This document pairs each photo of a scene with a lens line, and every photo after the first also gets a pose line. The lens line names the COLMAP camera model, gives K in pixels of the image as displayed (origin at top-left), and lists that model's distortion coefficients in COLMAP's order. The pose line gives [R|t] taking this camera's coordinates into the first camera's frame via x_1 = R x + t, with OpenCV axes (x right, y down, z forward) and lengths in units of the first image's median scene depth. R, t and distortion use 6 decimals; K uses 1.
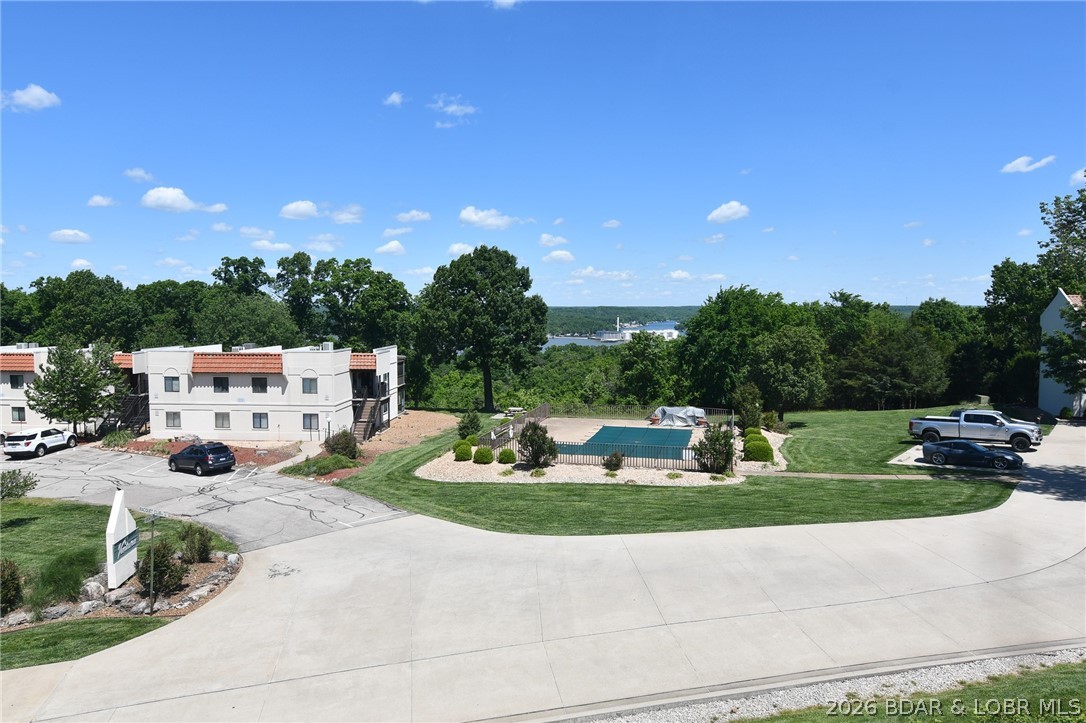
lens RADIAL K [[748.2, 0, 543.3], [0, 748.2, 347.8], [0, 0, 1]] dist [0.000856, -0.017696]
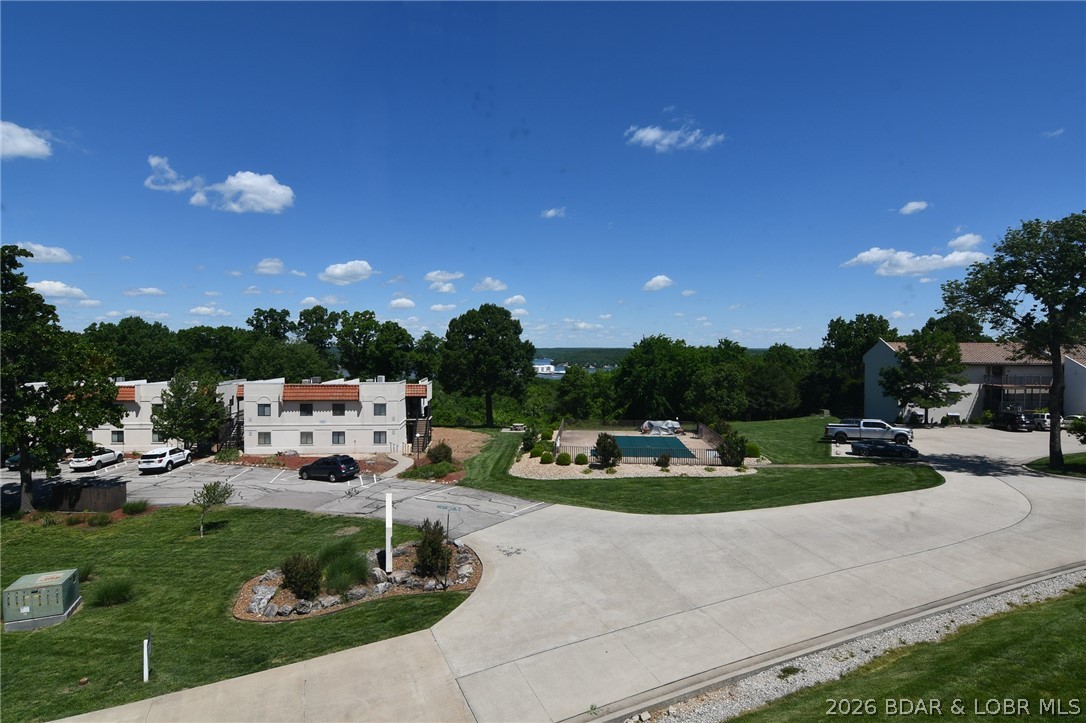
lens RADIAL K [[558.0, 0, 533.6], [0, 558.0, 340.6], [0, 0, 1]] dist [-0.009723, -0.006976]
pose [[0.986937, 0.005251, 0.161018, -0.203519], [0.005702, 0.997704, -0.067489, -0.001472], [-0.161003, 0.067526, 0.984641, 0.002376]]
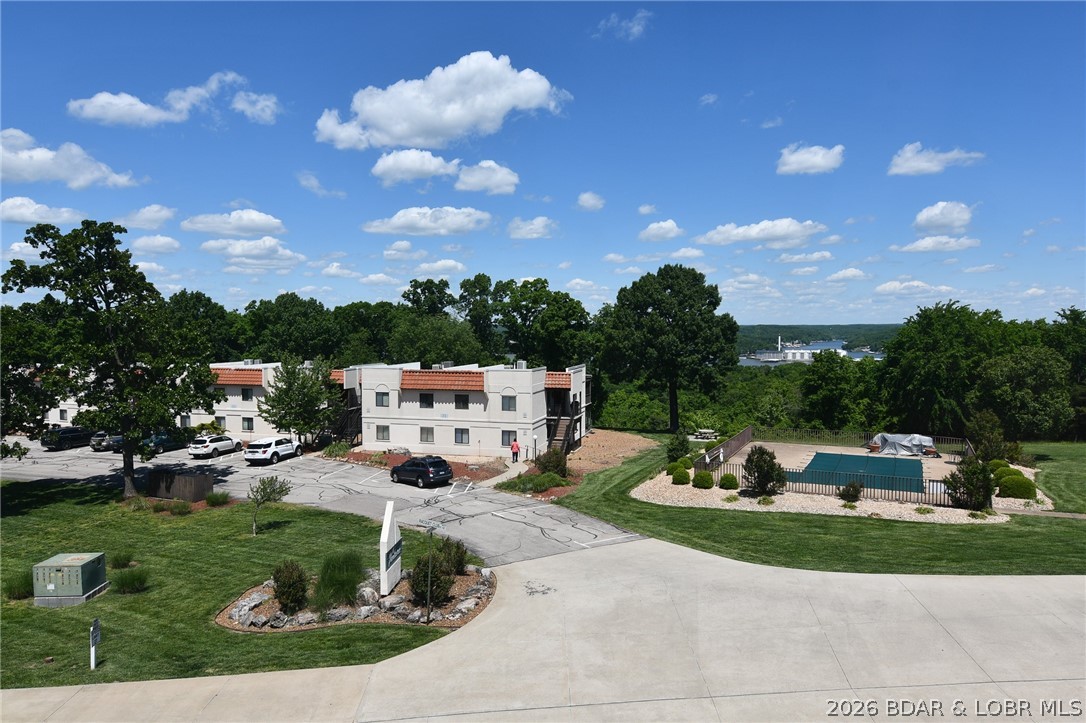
lens RADIAL K [[748.2, 0, 533.6], [0, 748.2, 344.1], [0, 0, 1]] dist [0.000856, -0.017696]
pose [[0.977713, 0.002888, -0.209924, -0.063062], [-0.009260, 0.999526, -0.029376, -0.000576], [0.209740, 0.030665, 0.977276, 0.001655]]
